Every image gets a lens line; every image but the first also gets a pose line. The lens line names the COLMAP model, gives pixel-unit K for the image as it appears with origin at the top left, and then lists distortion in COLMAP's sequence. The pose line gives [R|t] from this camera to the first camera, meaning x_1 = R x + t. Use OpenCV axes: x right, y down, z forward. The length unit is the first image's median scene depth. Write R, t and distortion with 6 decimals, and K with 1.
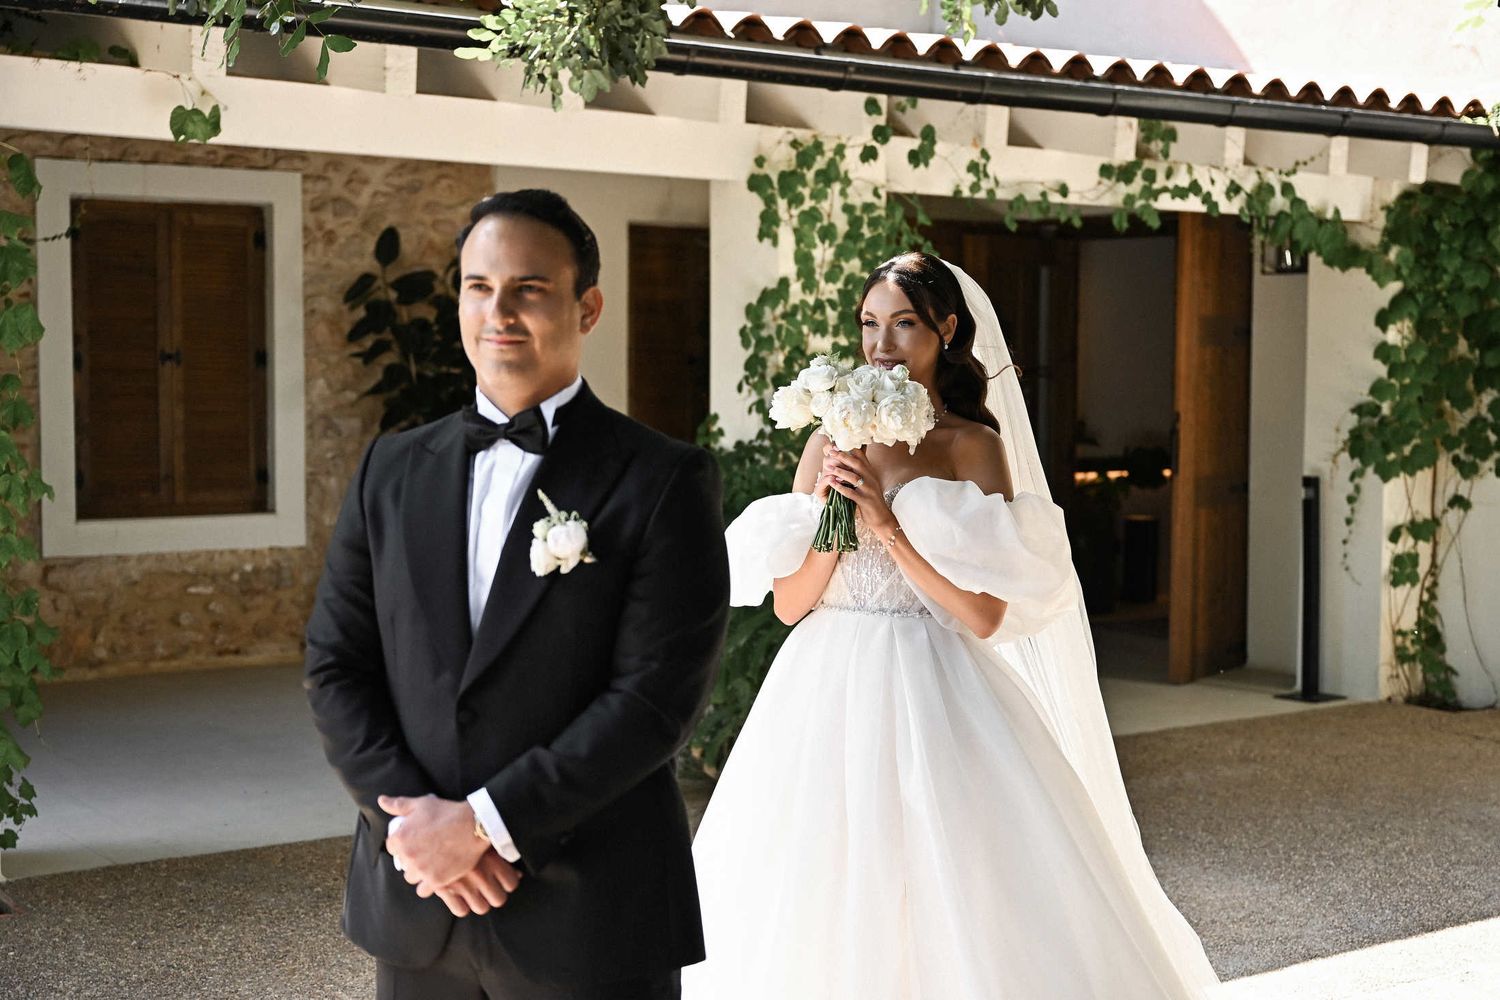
lens RADIAL K [[1582.0, 0, 847.1], [0, 1582.0, 499.1], [0, 0, 1]] dist [-0.014309, -0.010002]
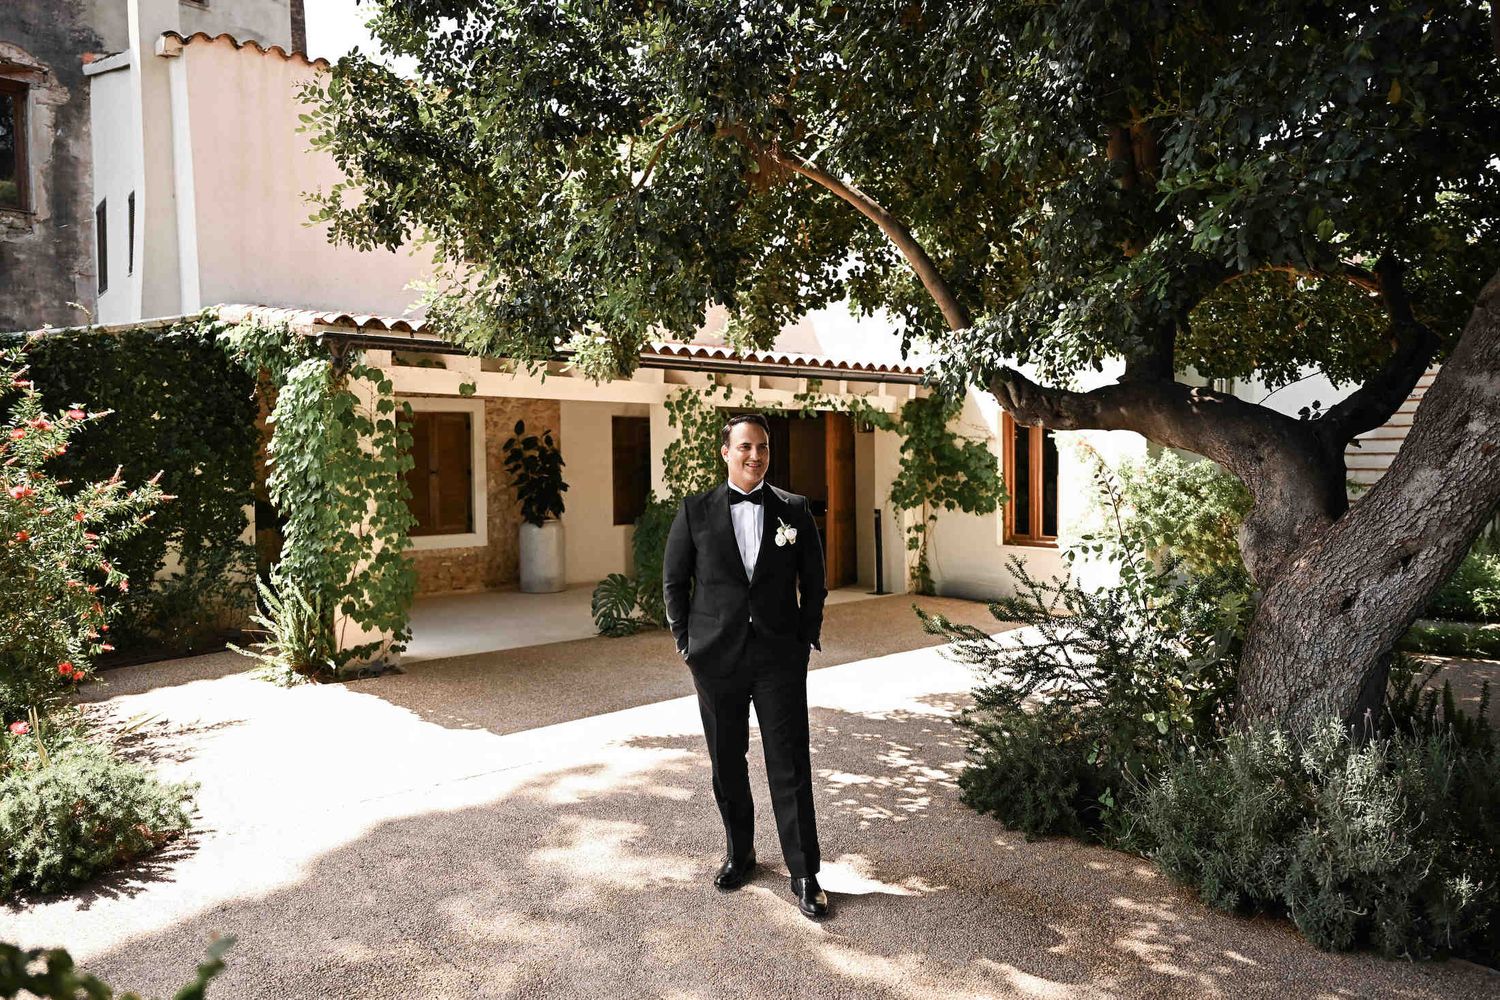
lens RADIAL K [[1025.9, 0, 743.4], [0, 1025.9, 483.4], [0, 0, 1]] dist [-0.137338, 0.088893]
pose [[0.997024, -0.020102, 0.074430, -0.057752], [0.024924, 0.997610, -0.064437, 0.048964], [-0.072957, 0.066101, 0.995142, -0.712409]]
